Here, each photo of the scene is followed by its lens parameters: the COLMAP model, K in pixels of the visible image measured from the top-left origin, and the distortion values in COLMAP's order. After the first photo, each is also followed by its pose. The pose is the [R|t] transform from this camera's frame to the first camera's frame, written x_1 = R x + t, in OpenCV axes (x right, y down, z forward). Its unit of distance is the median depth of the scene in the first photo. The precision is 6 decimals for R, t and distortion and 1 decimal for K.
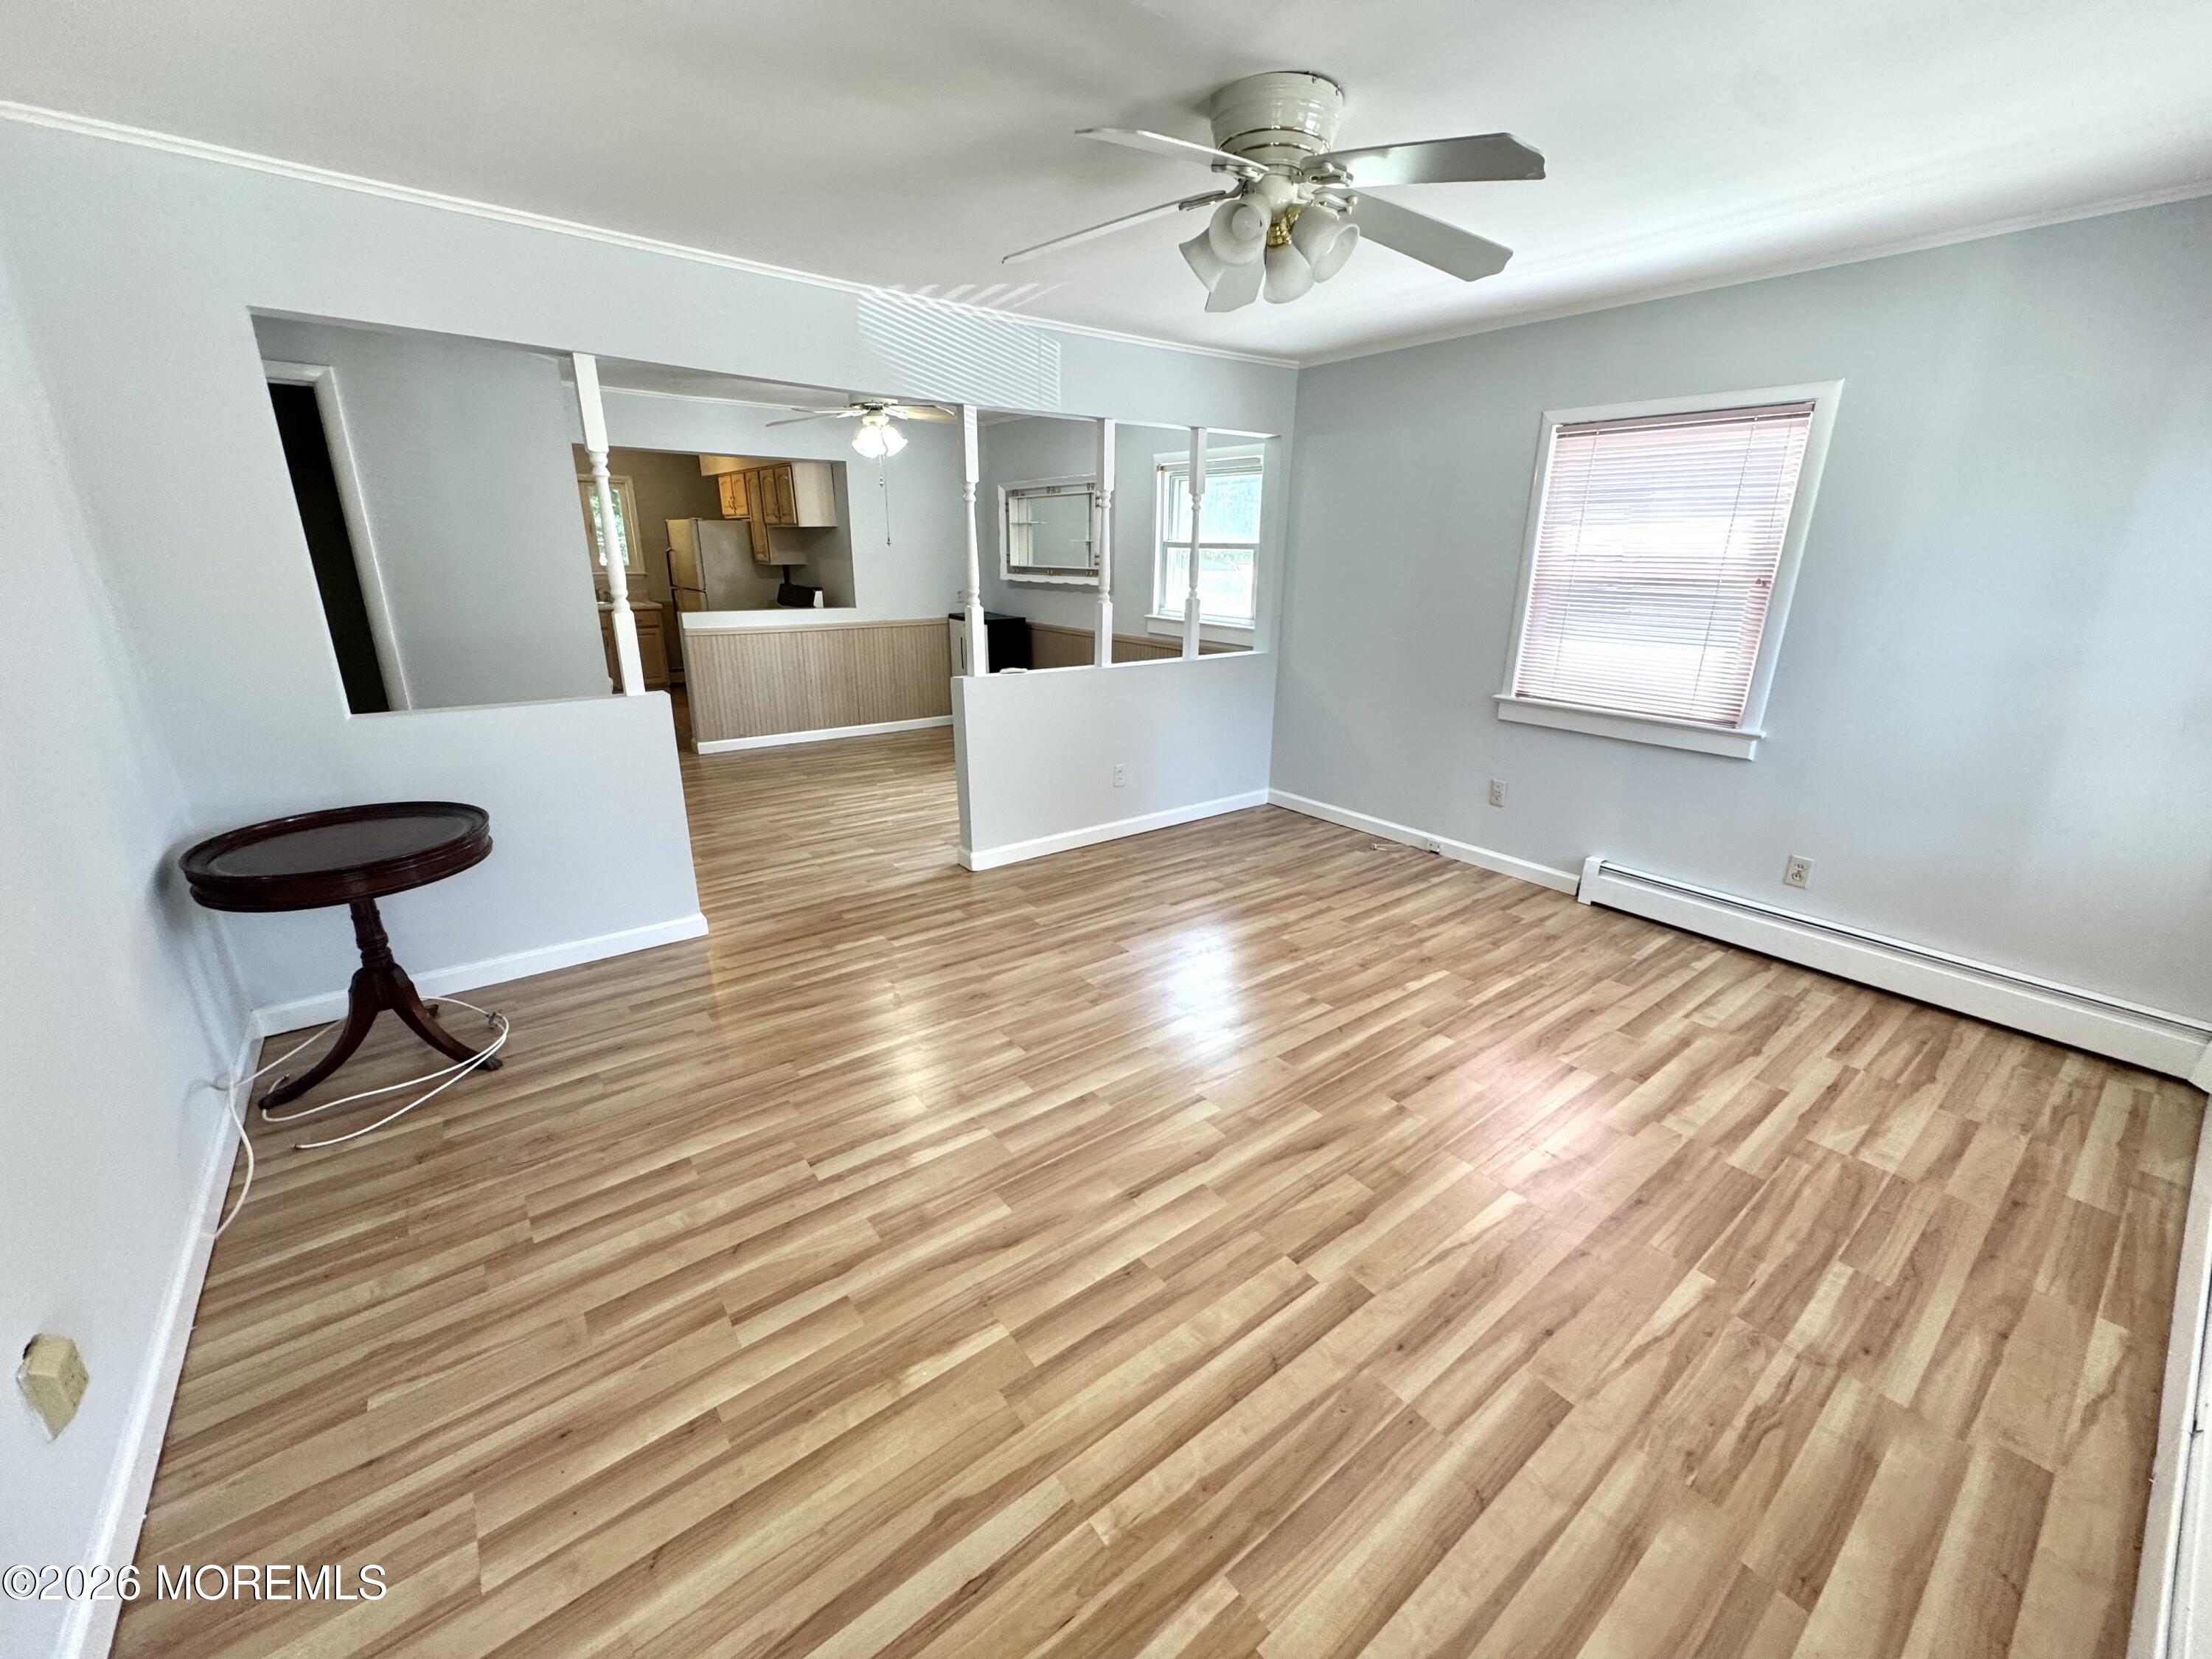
lens RADIAL K [[881.3, 0, 1113.8], [0, 881.3, 830.3], [0, 0, 1]] dist [-0.001651, 0.000554]
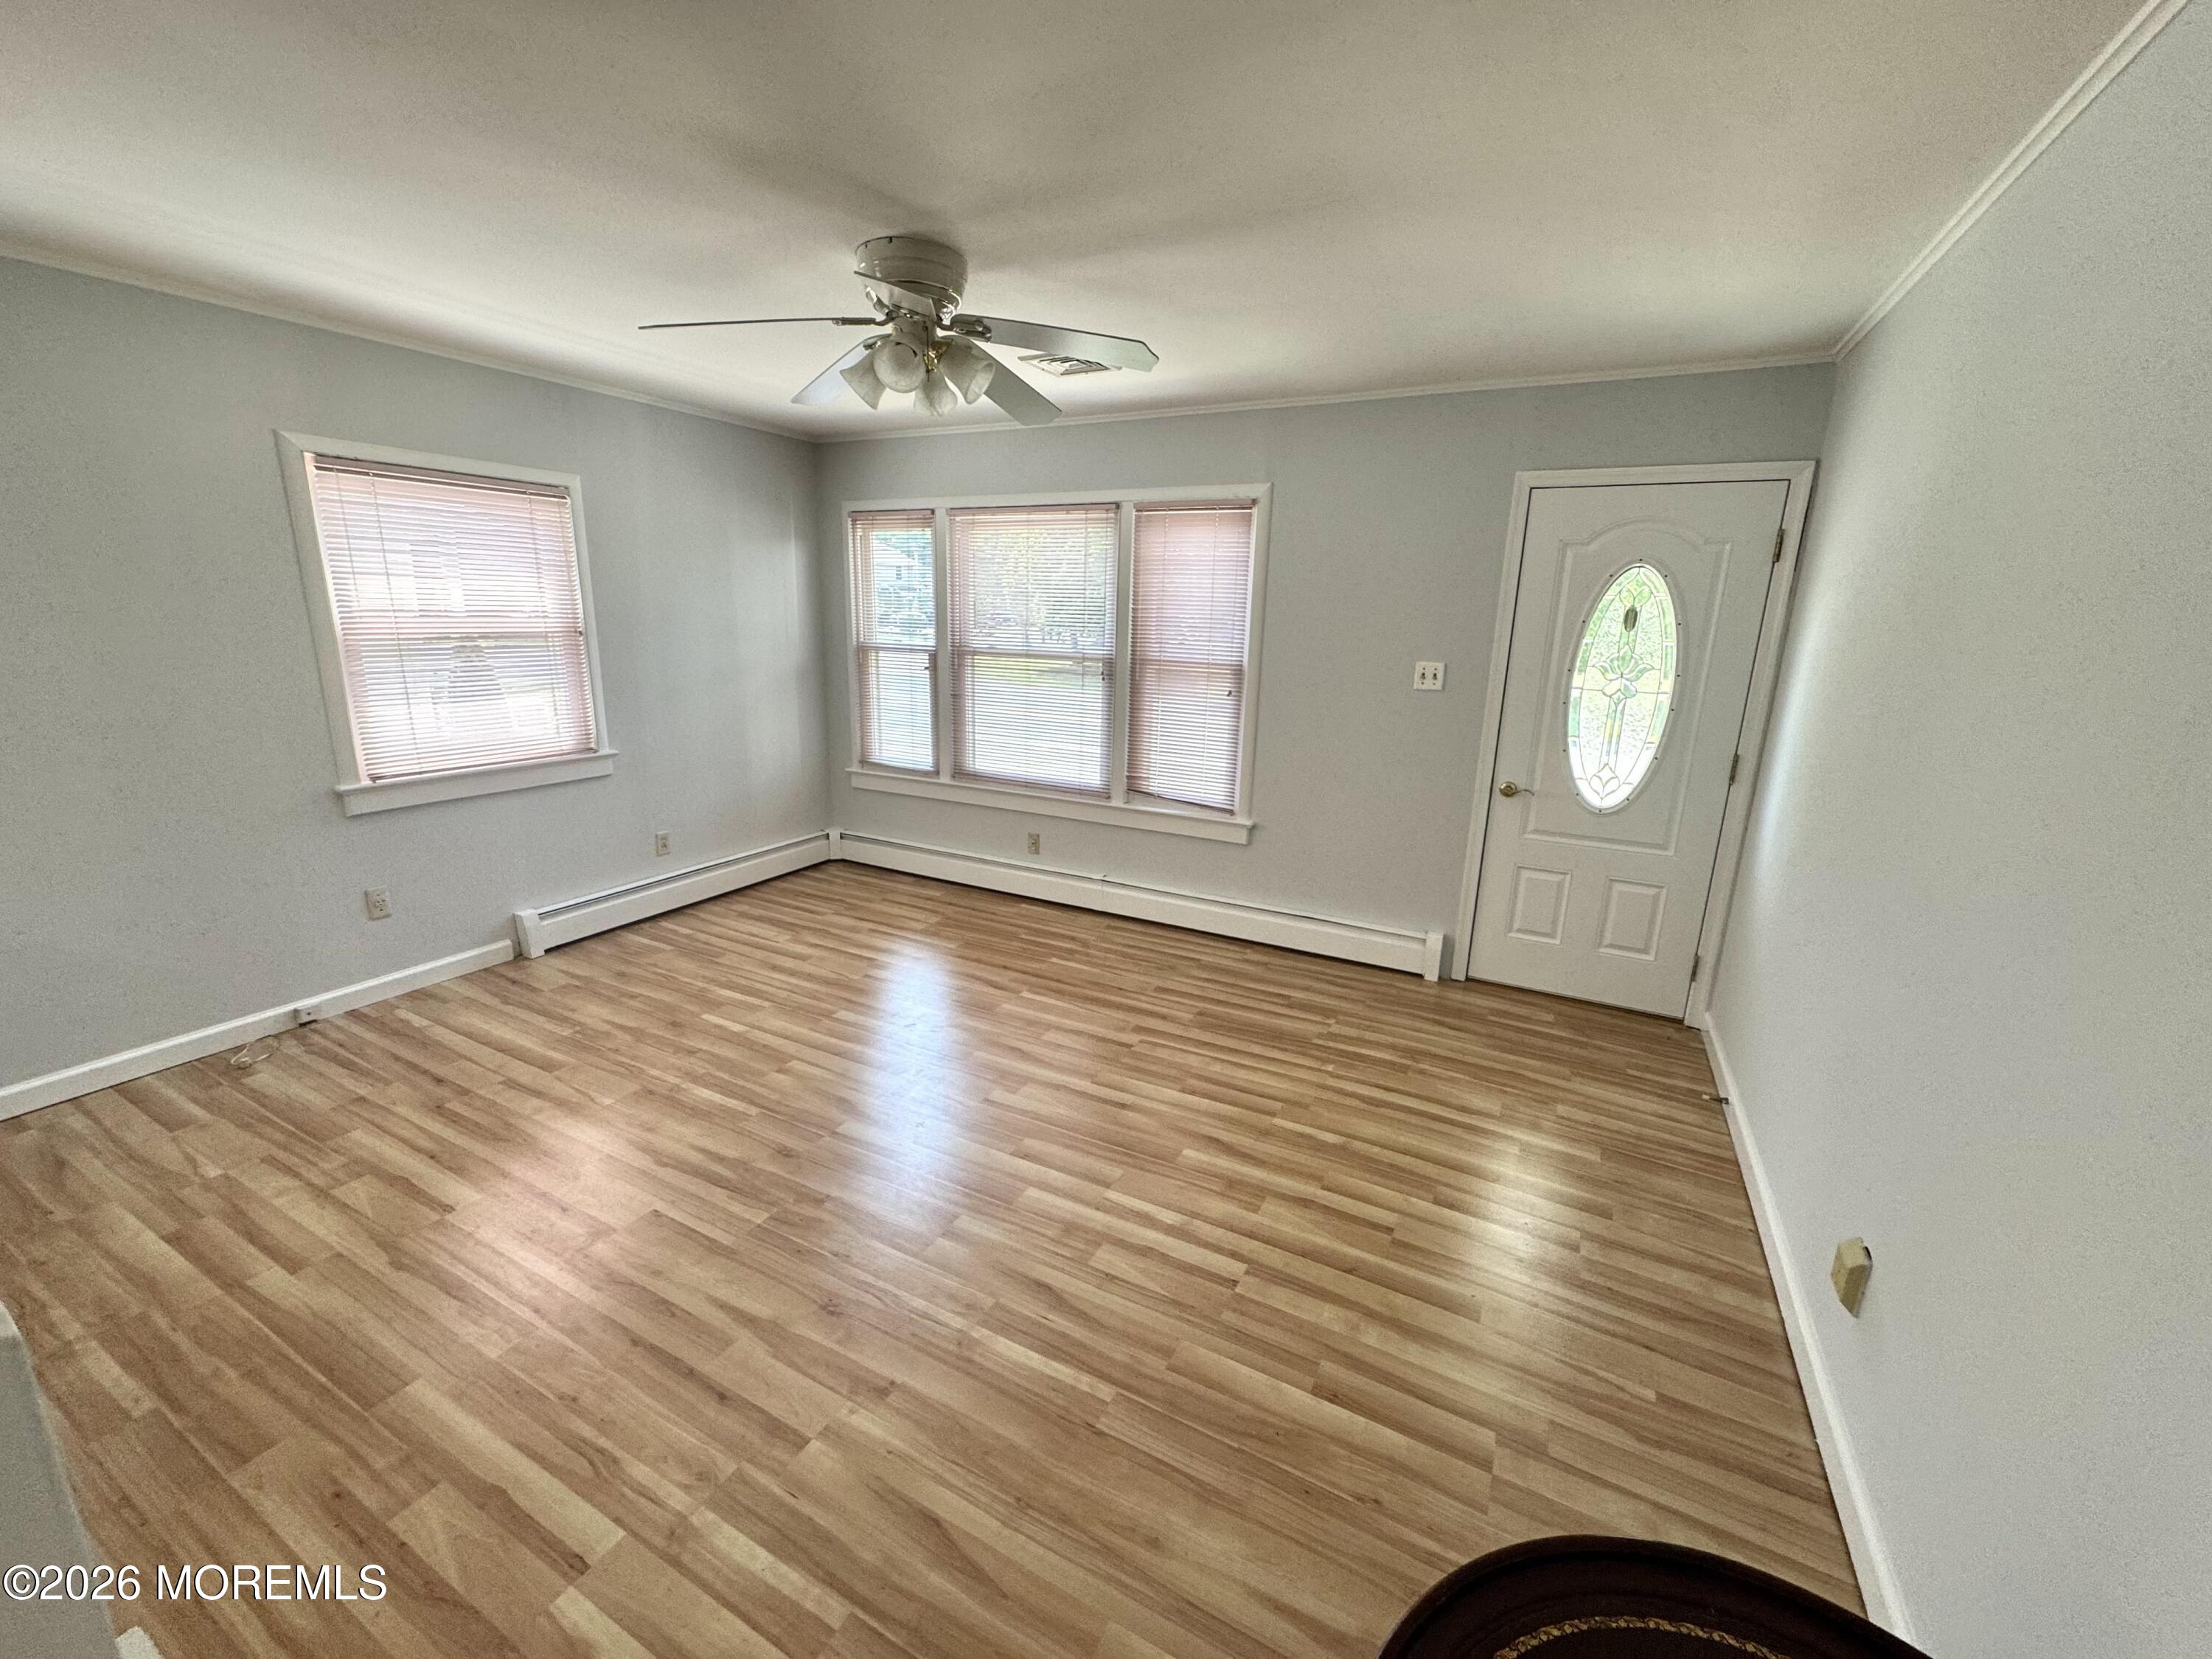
lens RADIAL K [[881.3, 0, 1105.6], [0, 881.3, 829.2], [0, 0, 1]] dist [-0.001651, 0.000554]
pose [[-0.410352, -0.242241, 0.879165, -0.686232], [0.250628, 0.896991, 0.364134, -0.299954], [-0.876810, 0.369767, -0.307370, 0.846458]]
